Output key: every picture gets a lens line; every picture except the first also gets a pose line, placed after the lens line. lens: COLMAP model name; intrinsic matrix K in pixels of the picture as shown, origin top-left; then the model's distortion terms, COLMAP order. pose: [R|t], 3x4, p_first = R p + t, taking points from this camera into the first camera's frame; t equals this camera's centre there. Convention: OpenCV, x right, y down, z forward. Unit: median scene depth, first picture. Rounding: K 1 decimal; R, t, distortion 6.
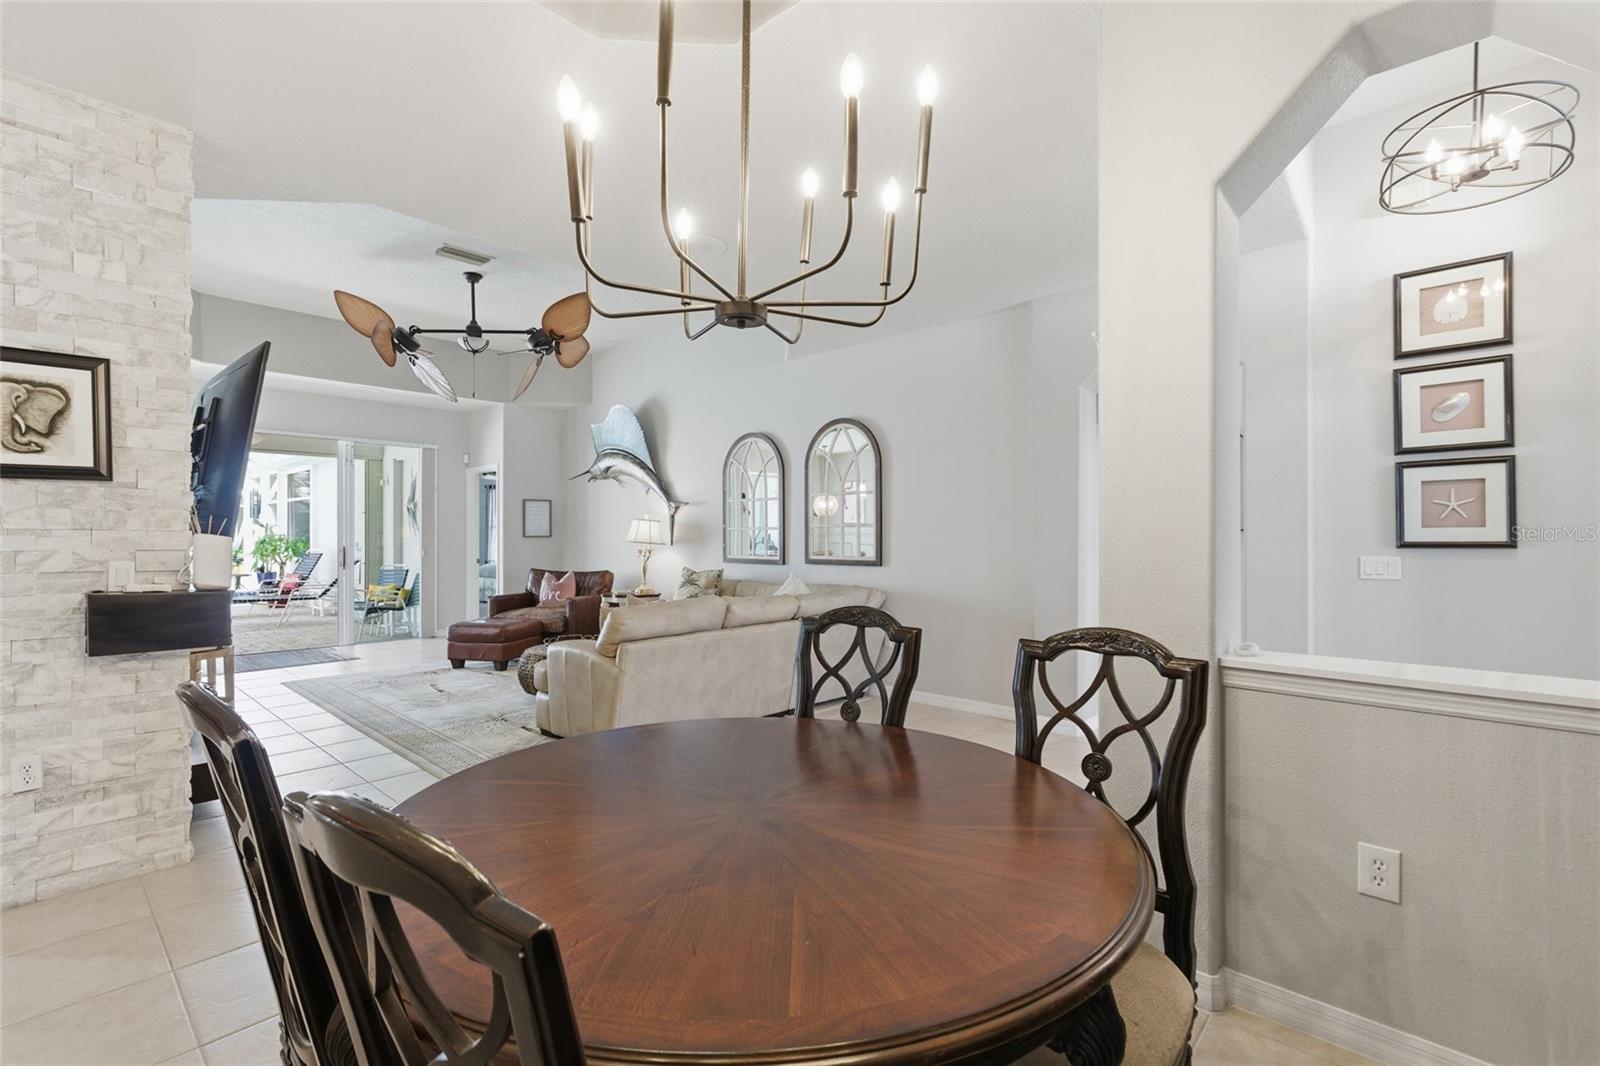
lens RADIAL K [[724.4, 0, 805.5], [0, 724.4, 533.4], [0, 0, 1]] dist [-0.003348, -0.000354]
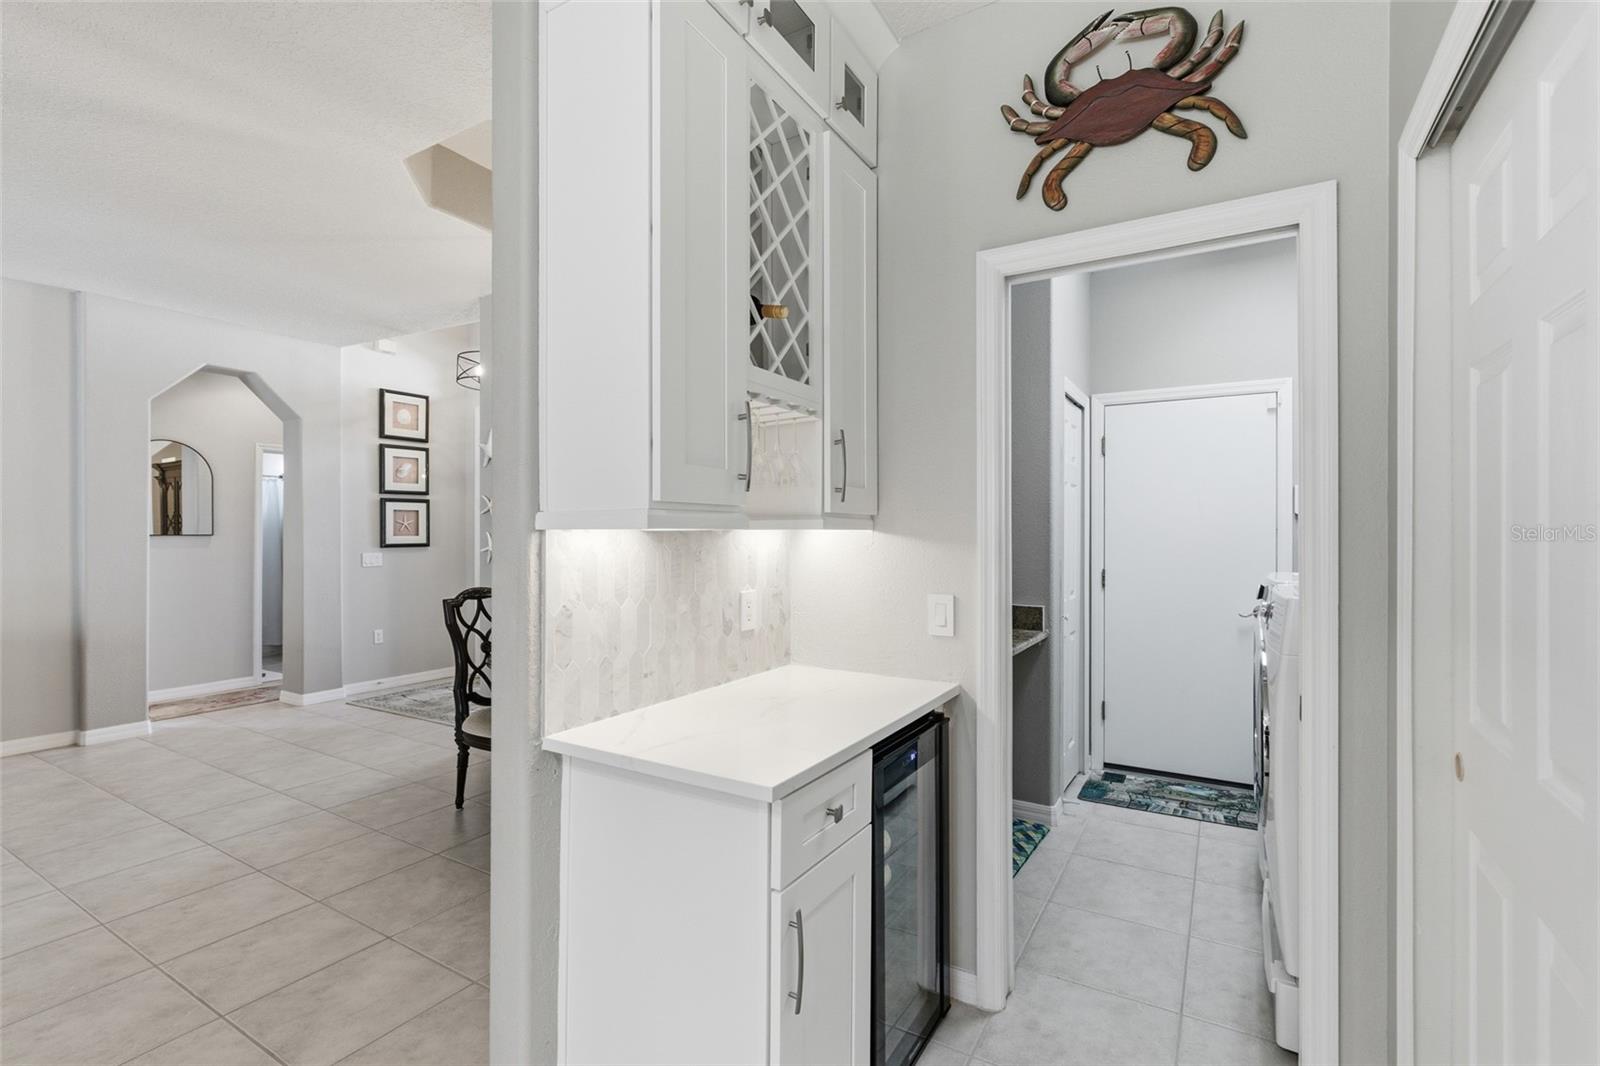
lens RADIAL K [[724.4, 0, 805.5], [0, 724.4, 533.4], [0, 0, 1]] dist [-0.003348, -0.000354]
pose [[-0.211311, -0.001102, 0.977418, -1.098718], [-0.002256, 0.999997, 0.000640, -0.017438], [-0.977416, -0.002070, -0.211313, 0.383459]]
